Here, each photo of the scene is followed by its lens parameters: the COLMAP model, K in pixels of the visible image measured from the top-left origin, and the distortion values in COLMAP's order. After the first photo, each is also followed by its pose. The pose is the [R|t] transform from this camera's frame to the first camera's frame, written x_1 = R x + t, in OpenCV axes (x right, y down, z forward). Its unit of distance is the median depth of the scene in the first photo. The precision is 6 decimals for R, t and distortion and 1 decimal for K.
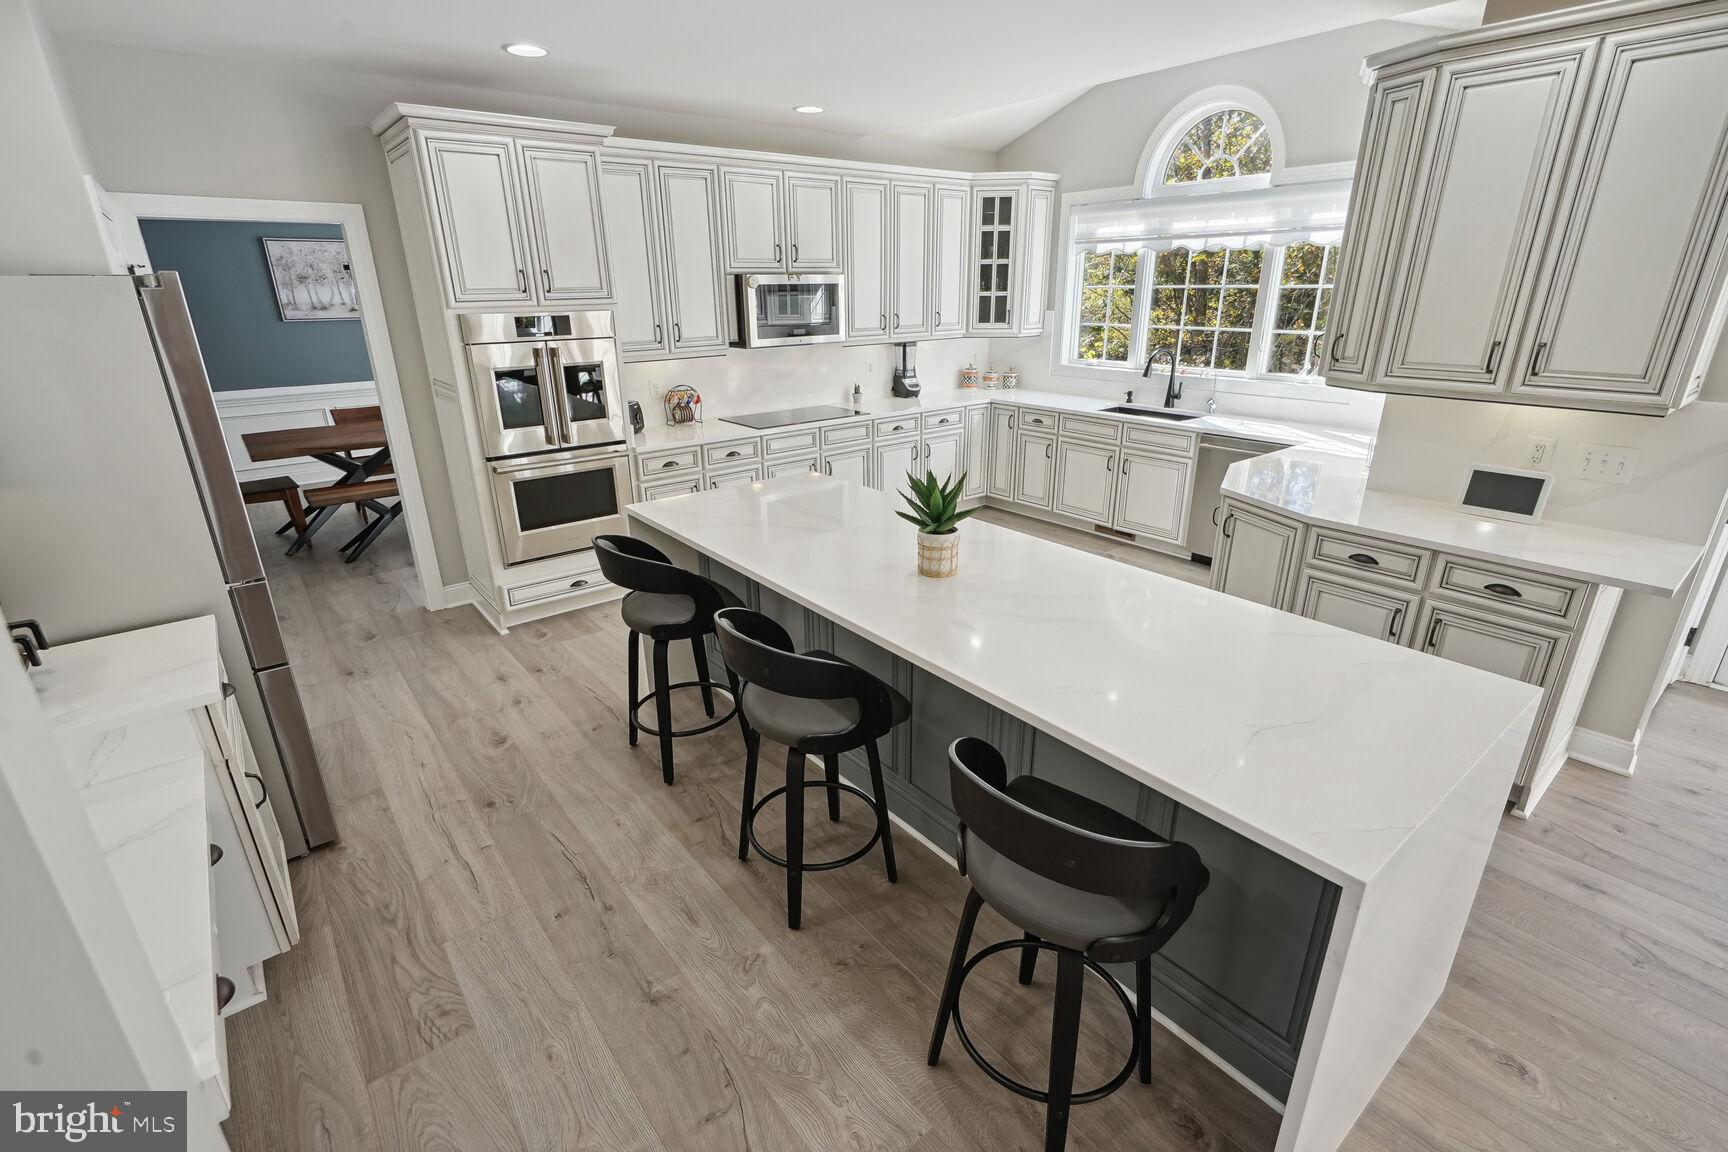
lens RADIAL K [[787.4, 0, 862.0], [0, 787.4, 578.7], [0, 0, 1]] dist [-0.002399, 0.001263]
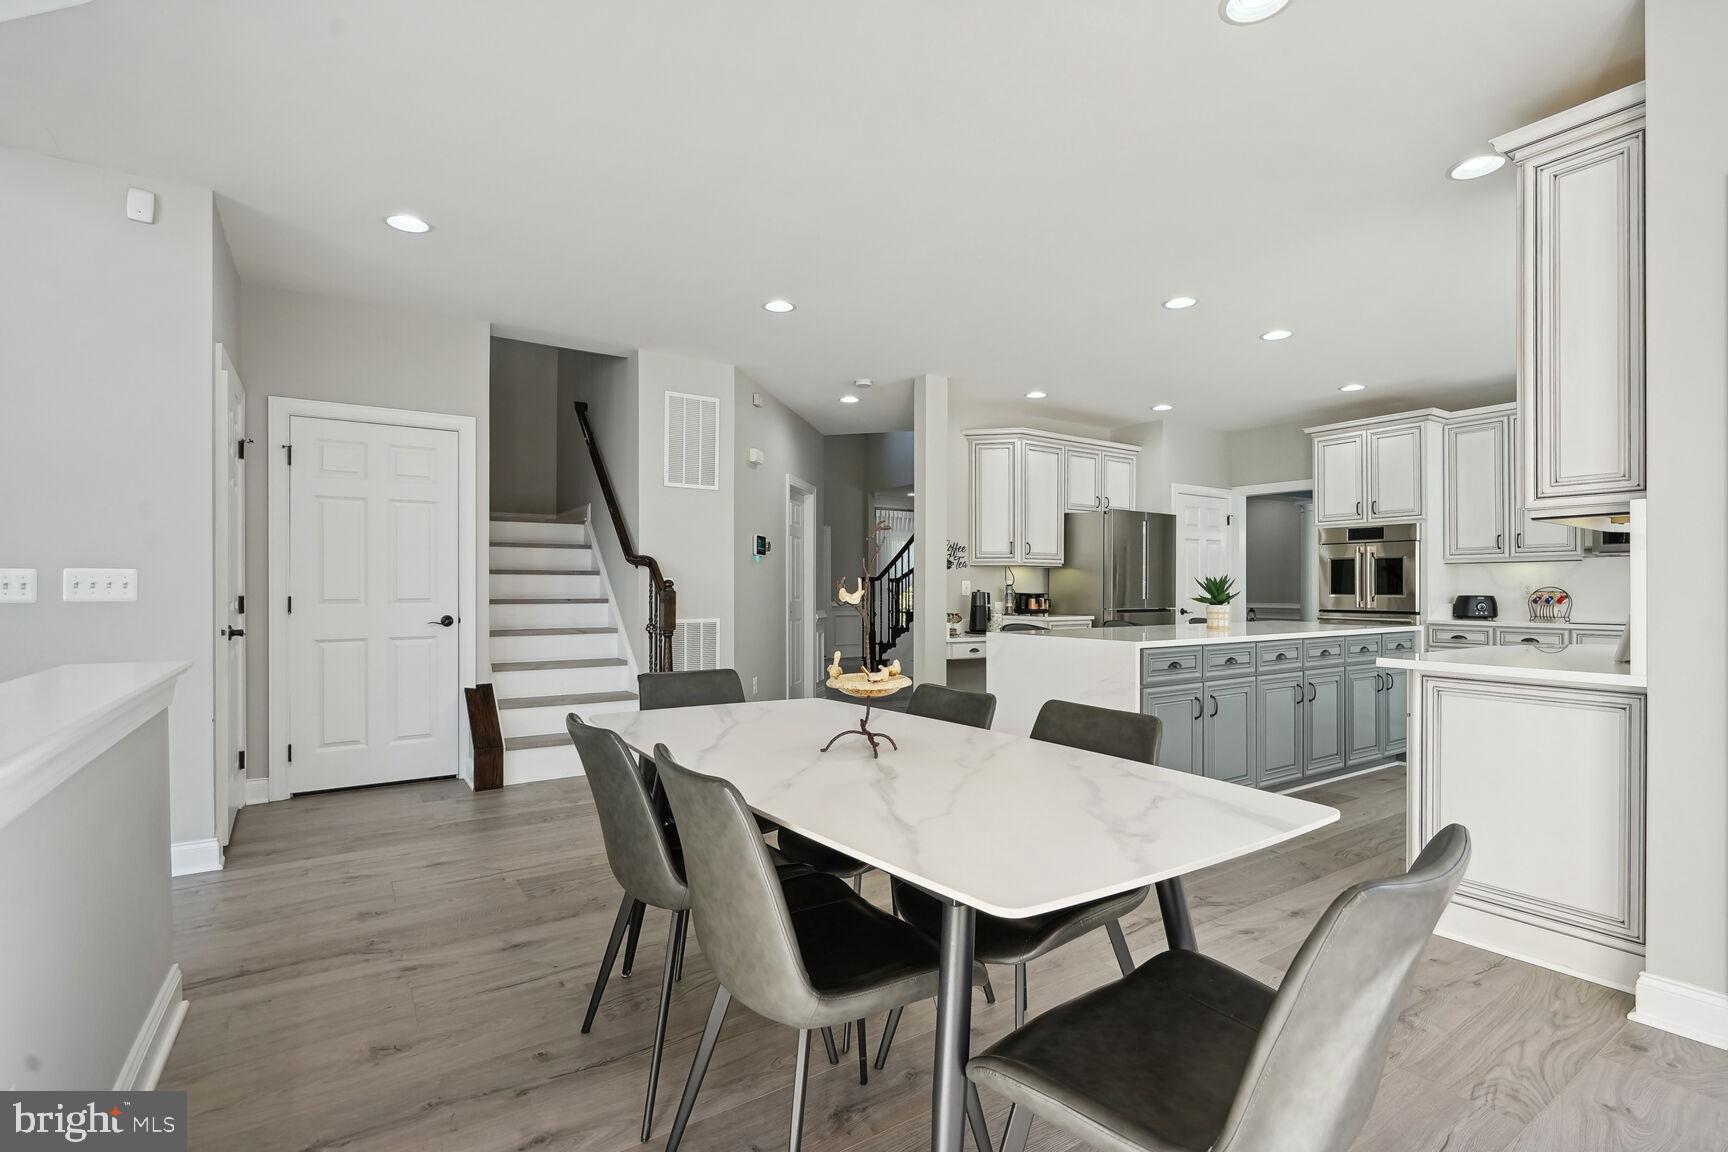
lens RADIAL K [[787.4, 0, 862.0], [0, 787.4, 578.7], [0, 0, 1]] dist [-0.002399, 0.001263]
pose [[-0.095671, -0.000672, -0.995413, 1.145944], [-0.352143, 0.935357, 0.033214, 0.065885], [0.931044, 0.353706, -0.089723, 0.192711]]
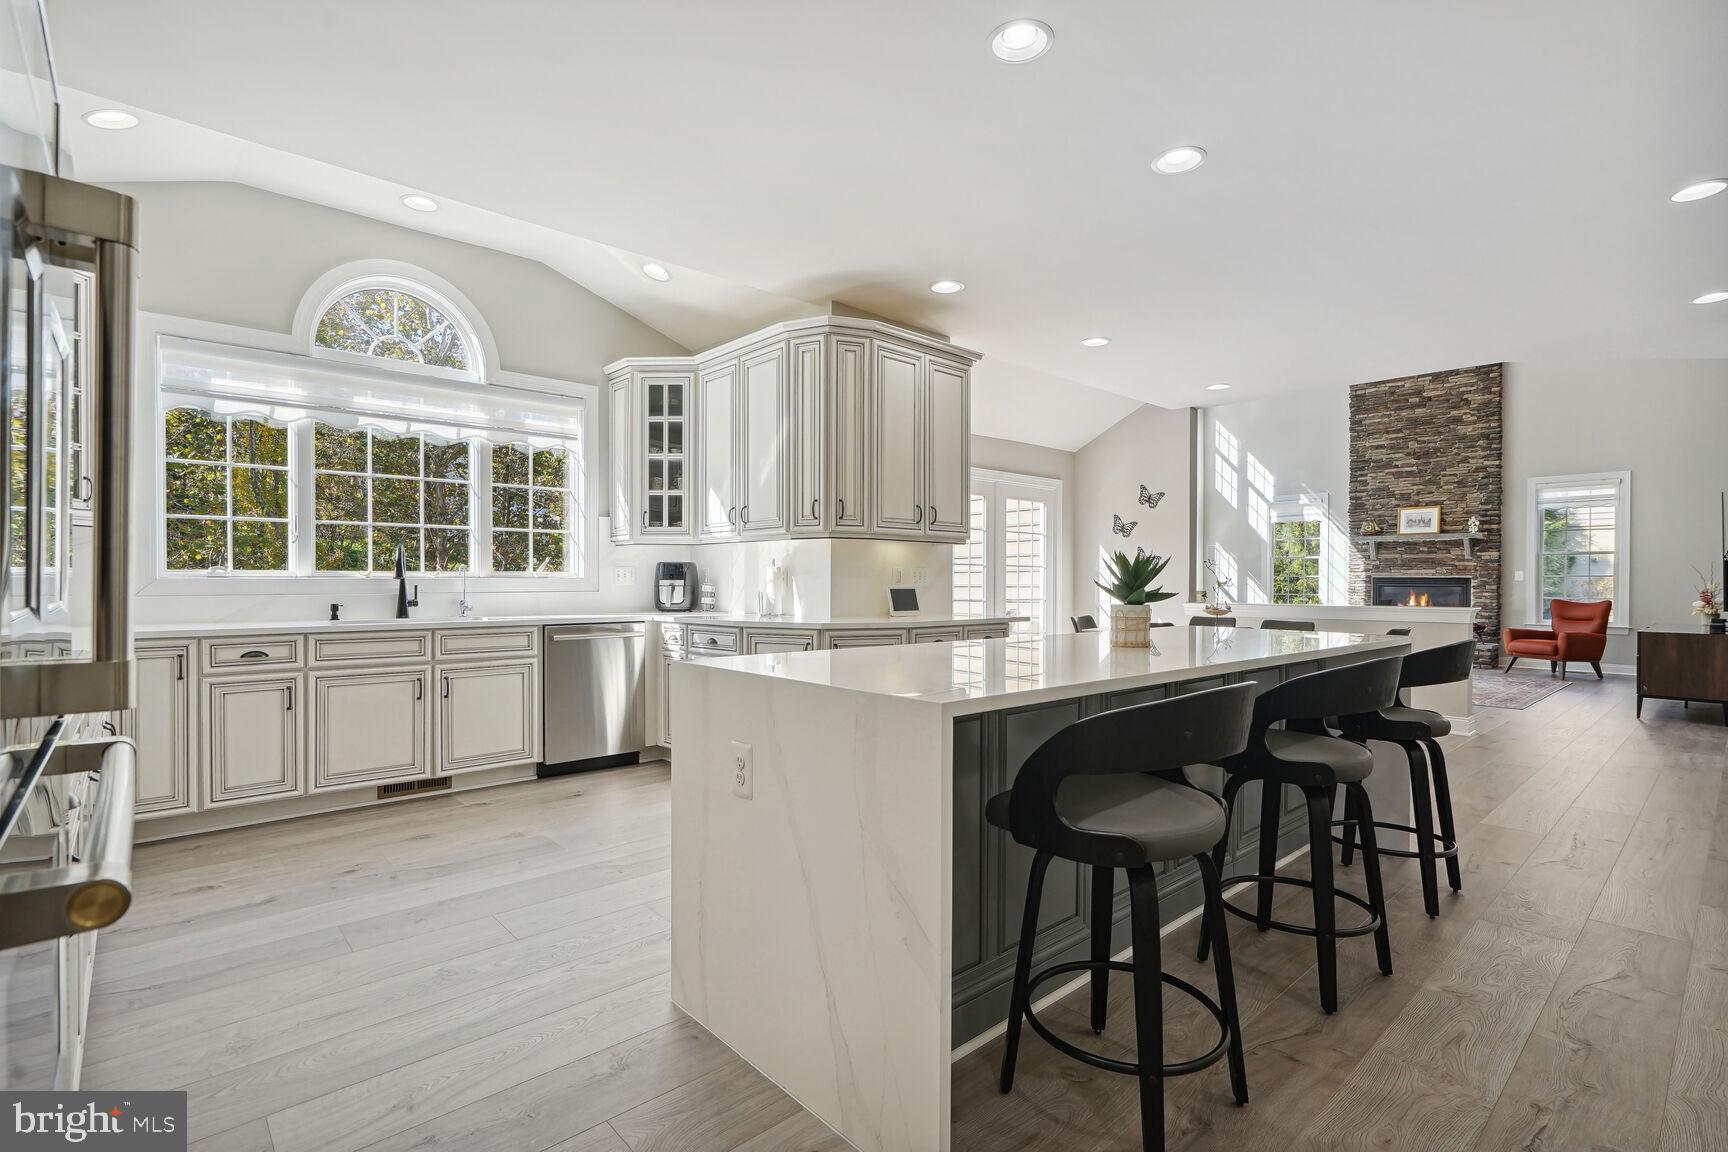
lens RADIAL K [[803.9, 0, 856.3], [0, 803.9, 583.0], [0, 0, 1]] dist [-0.000008, -0.000115]
pose [[-0.050885, 0.005037, 0.998692, -0.542626], [0.349038, 0.937018, 0.013059, -0.131630], [-0.935726, 0.349245, -0.049439, 0.771457]]
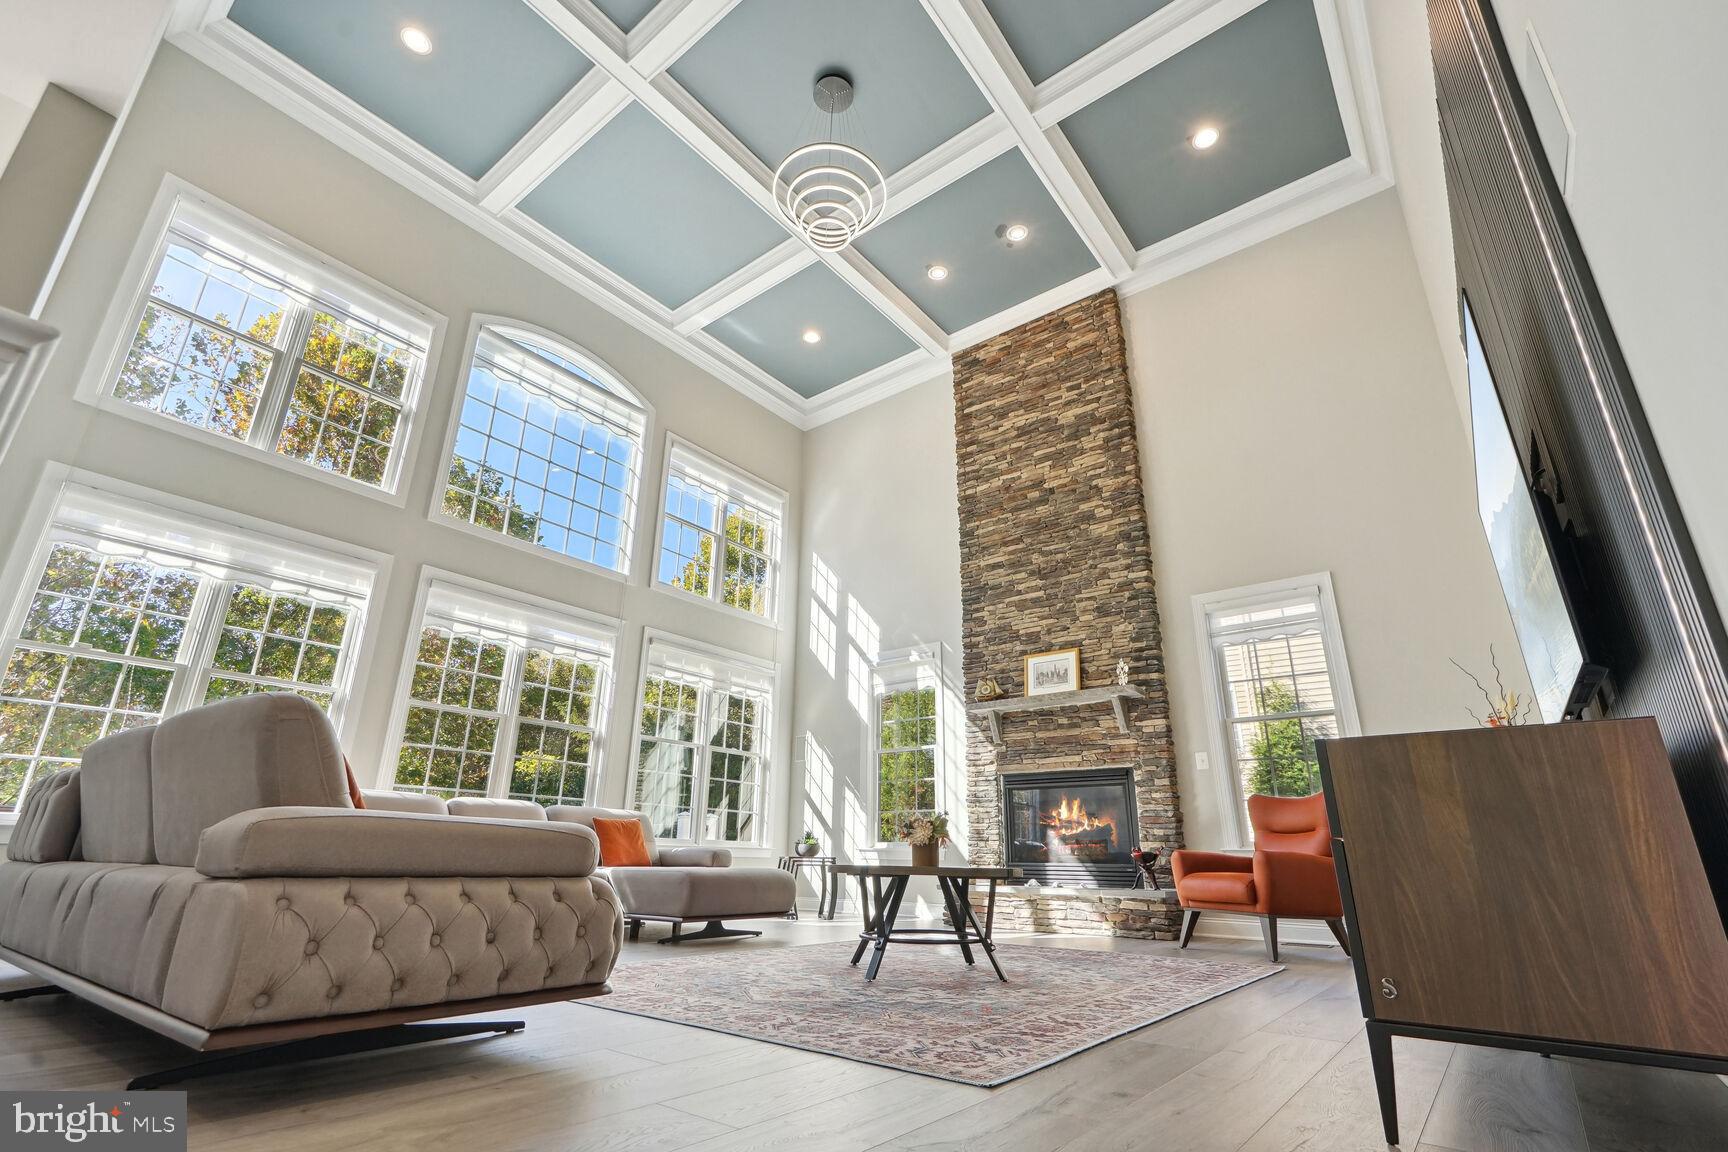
lens RADIAL K [[787.4, 0, 862.0], [0, 787.4, 578.7], [0, 0, 1]] dist [-0.002399, 0.001263]
pose [[-0.223886, 0.334330, 0.915477, 0.553490], [0.335124, 0.908454, -0.249808, 0.427761], [-0.915187, 0.250870, -0.315432, -0.331081]]
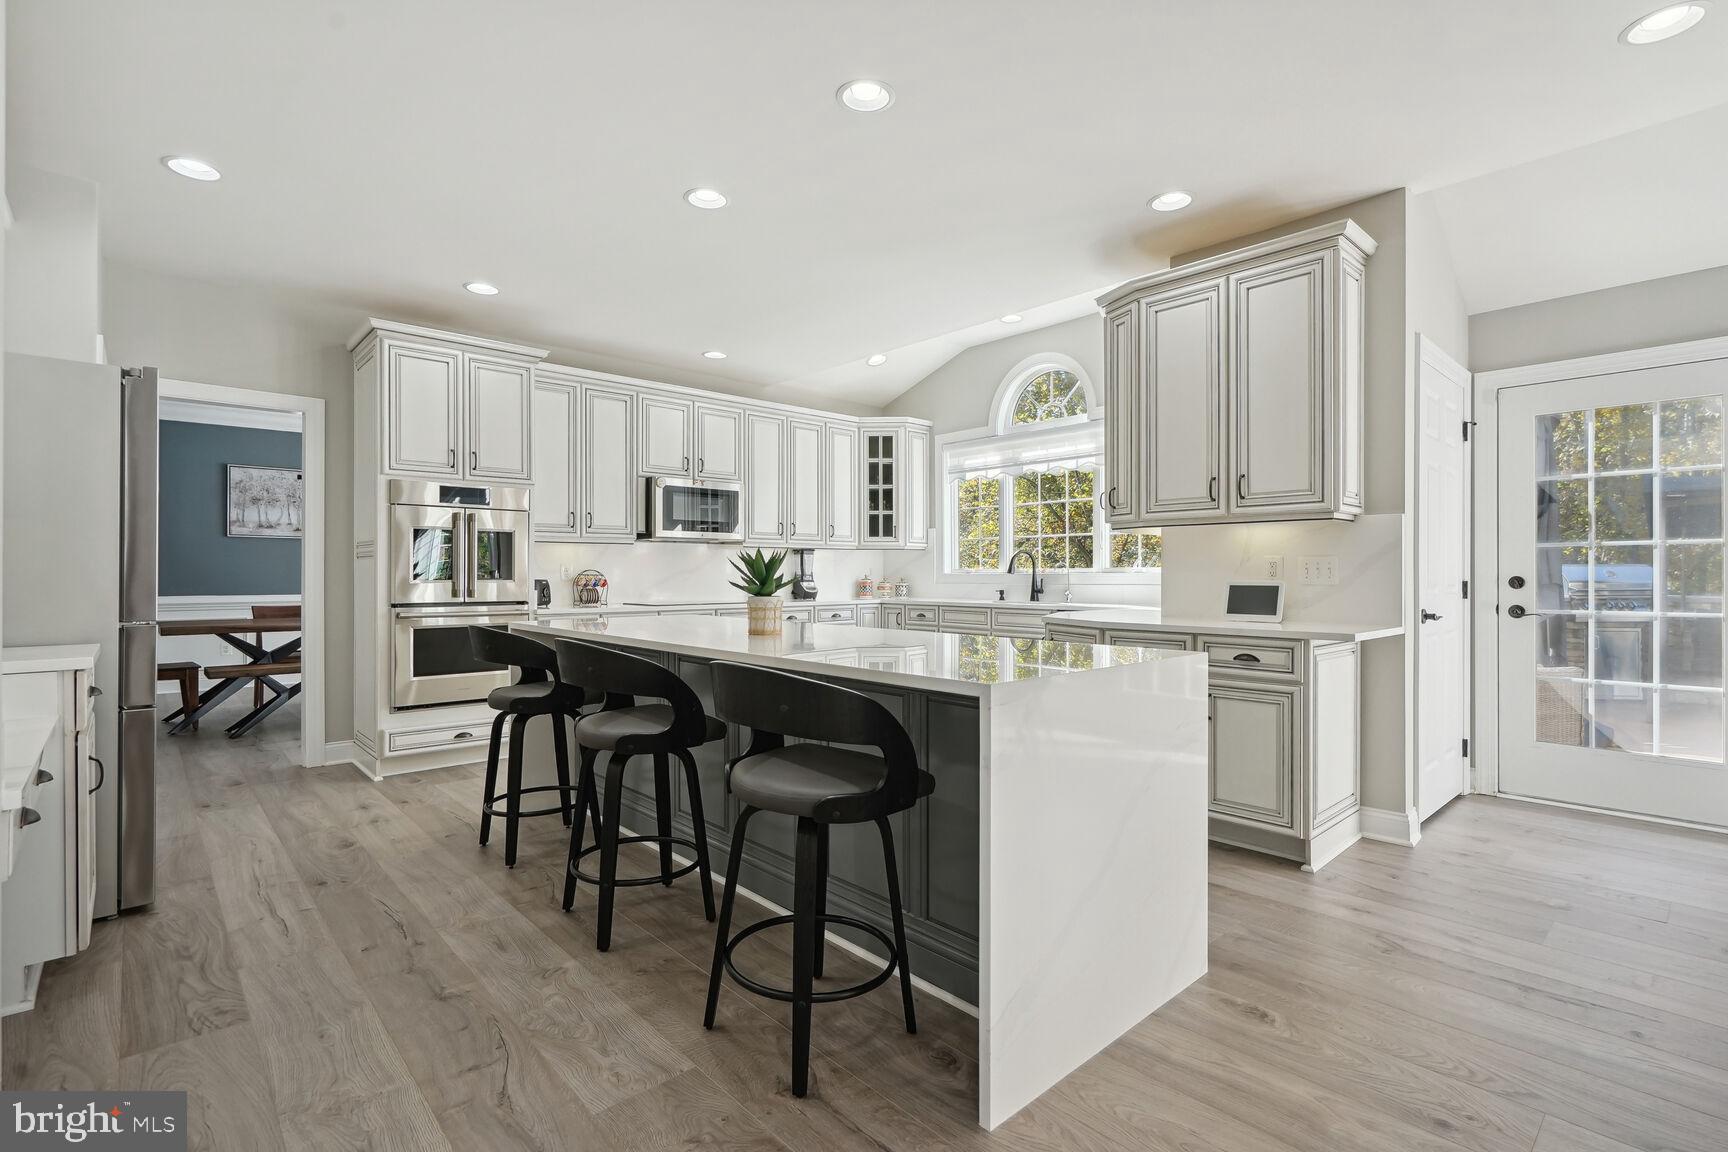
lens RADIAL K [[801.1, 0, 862.9], [0, 801.1, 573.2], [0, 0, 1]] dist [-0.002177, 0.000297]
pose [[0.997927, 0.009718, 0.063615, 0.092353], [0.013400, 0.935487, -0.353107, 0.184381], [-0.062943, 0.353227, 0.933418, -0.082179]]
